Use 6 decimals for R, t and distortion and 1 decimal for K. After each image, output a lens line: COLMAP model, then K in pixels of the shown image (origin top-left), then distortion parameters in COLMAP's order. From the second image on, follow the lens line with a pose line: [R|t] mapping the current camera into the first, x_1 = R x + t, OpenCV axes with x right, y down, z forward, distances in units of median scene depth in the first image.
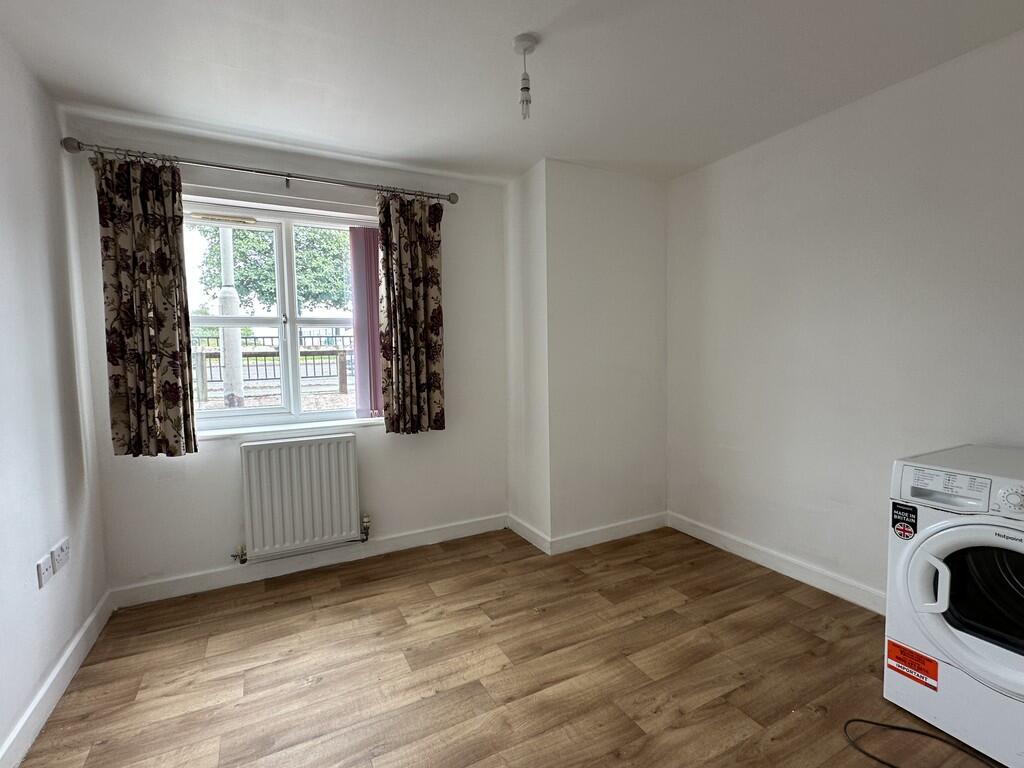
lens RADIAL K [[479.6, 0, 513.4], [0, 479.6, 386.0], [0, 0, 1]] dist [-0.001536, 0.000548]
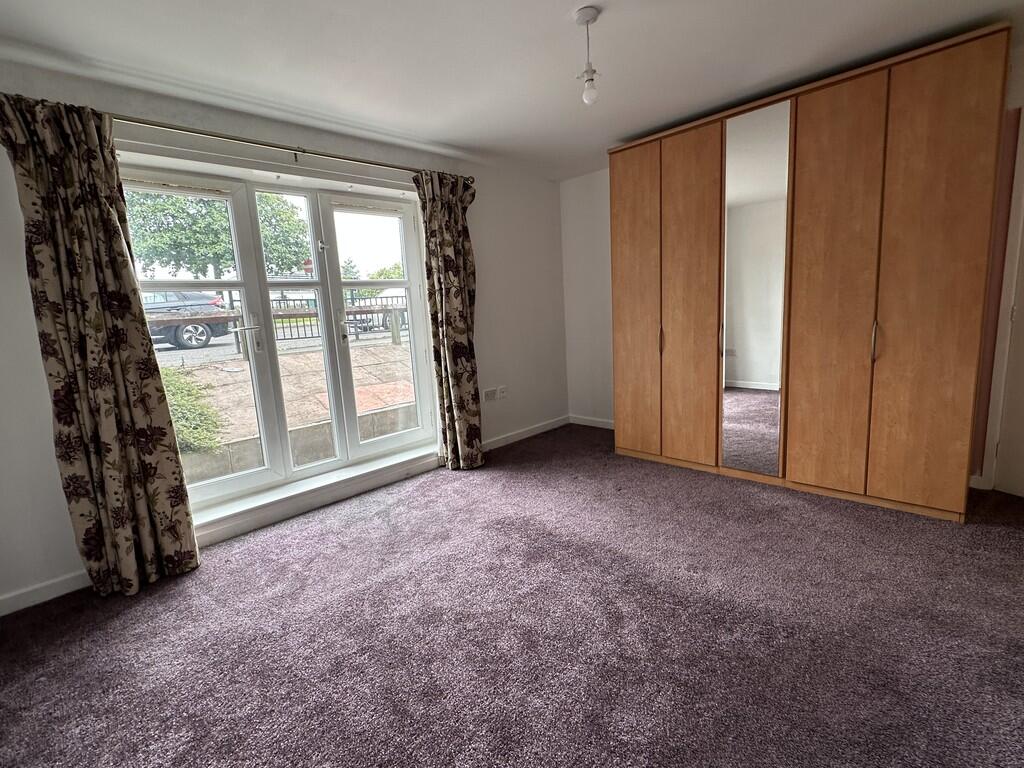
lens RADIAL K [[479.6, 0, 513.4], [0, 479.6, 386.0], [0, 0, 1]] dist [-0.001536, 0.000548]
pose [[0.952903, -0.087301, 0.290438, -0.409615], [0.062691, 0.993690, 0.093004, 0.023943], [-0.296724, -0.070416, 0.952364, -0.229578]]
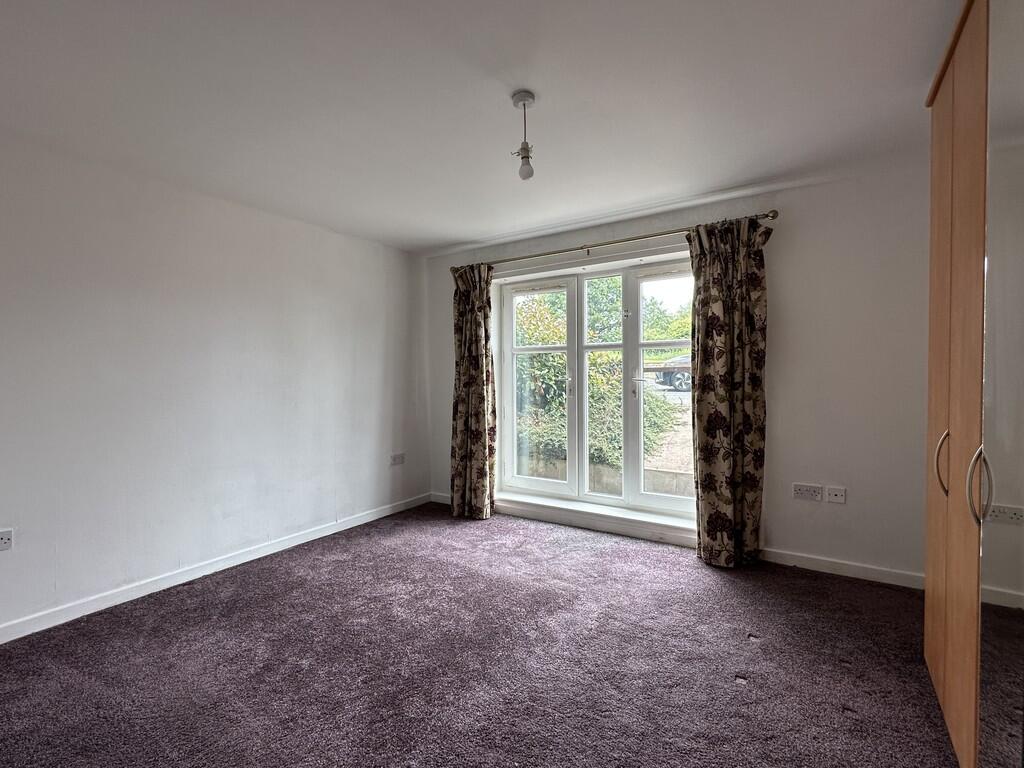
lens RADIAL K [[479.6, 0, 513.4], [0, 479.6, 386.0], [0, 0, 1]] dist [-0.001536, 0.000548]
pose [[0.486993, 0.031267, -0.872846, 0.500454], [-0.059245, 0.998240, 0.002704, -0.012296], [0.871394, 0.050395, 0.487988, 0.083657]]
